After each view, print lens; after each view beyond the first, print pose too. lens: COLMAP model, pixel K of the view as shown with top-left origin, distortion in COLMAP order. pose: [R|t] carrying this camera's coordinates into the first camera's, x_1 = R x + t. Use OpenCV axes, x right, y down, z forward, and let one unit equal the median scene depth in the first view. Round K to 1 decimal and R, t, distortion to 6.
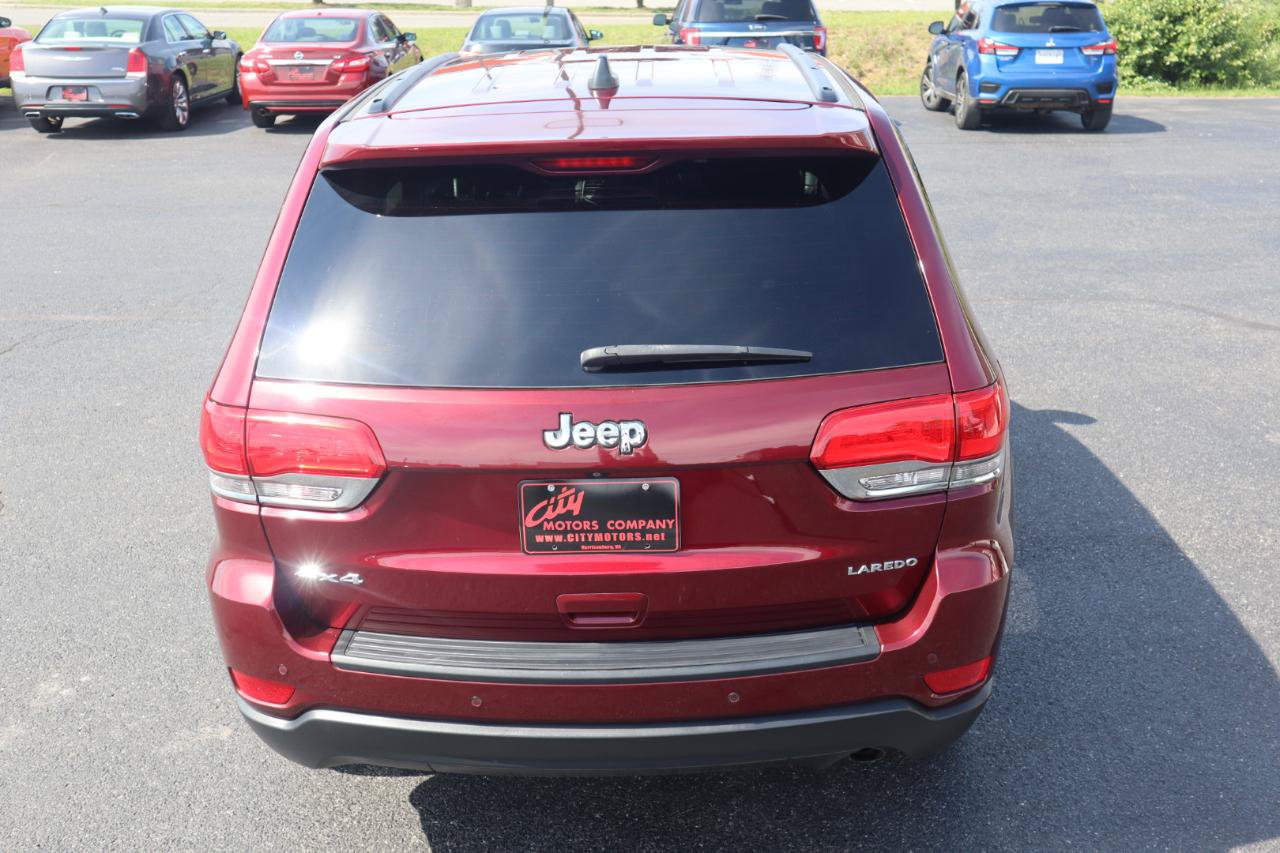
lens RADIAL K [[1280.8, 0, 639.6], [0, 1280.8, 400.9], [0, 0, 1]] dist [-0.054418, 0.128117]
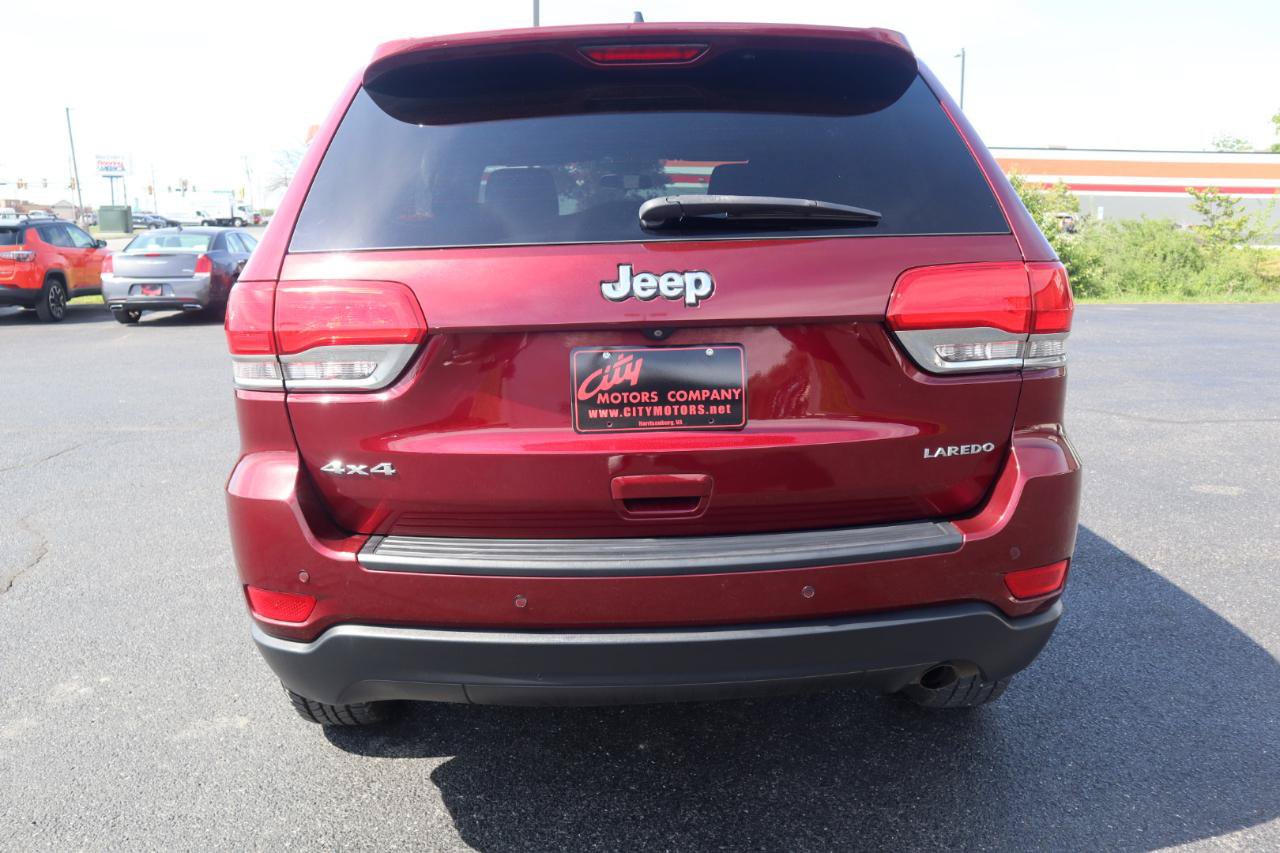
lens RADIAL K [[1022.8, 0, 635.9], [0, 1022.8, 412.7], [0, 0, 1]] dist [-0.082527, 0.069007]
pose [[0.999345, -0.004162, 0.035958, -0.071355], [0.009917, 0.986839, -0.161399, 0.217543], [-0.034813, 0.161650, 0.986234, 0.271018]]
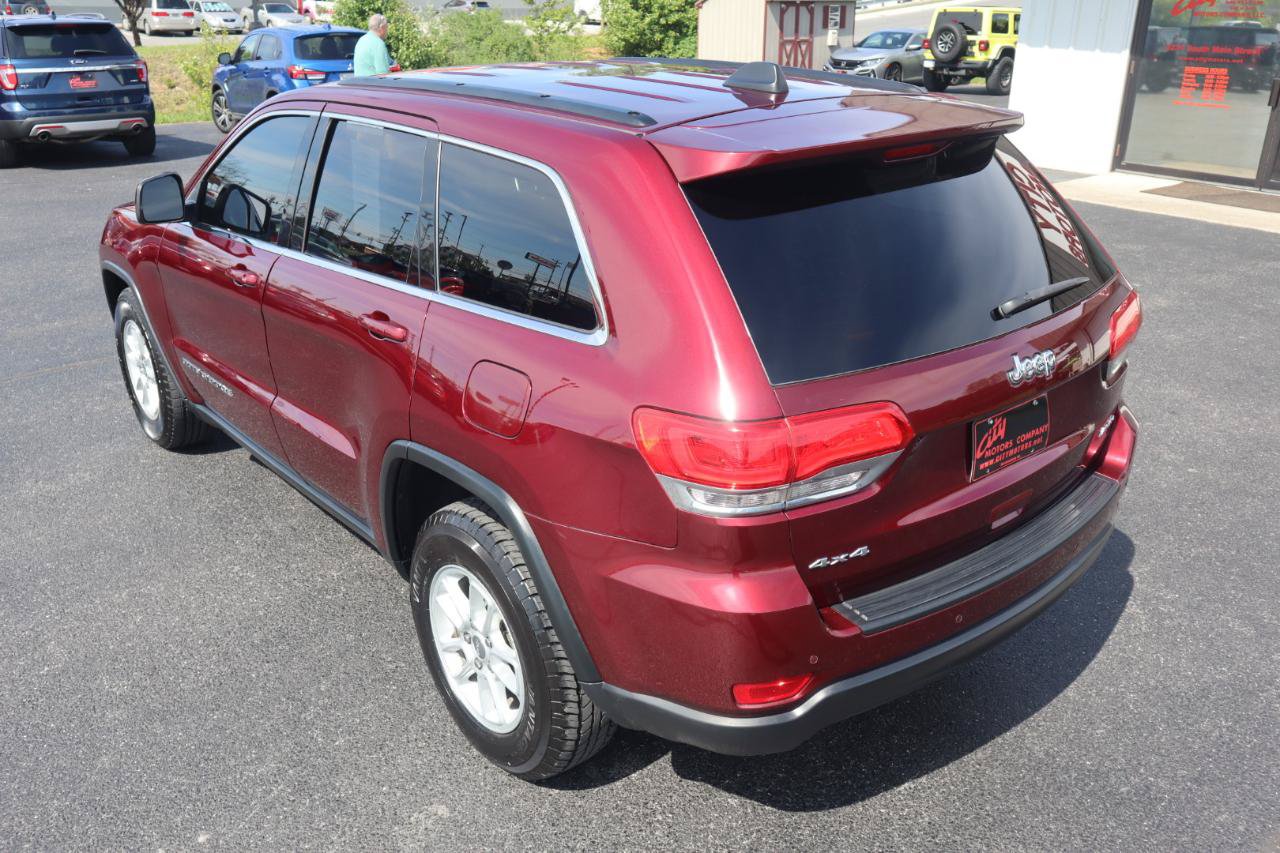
lens RADIAL K [[1082.1, 0, 634.9], [0, 1082.1, 407.1], [0, 0, 1]] dist [-0.071550, 0.088484]
pose [[0.765165, -0.219113, 0.605403, -0.882062], [0.201763, 0.974548, 0.097711, -0.103669], [-0.611404, 0.047383, 0.789899, 0.397384]]
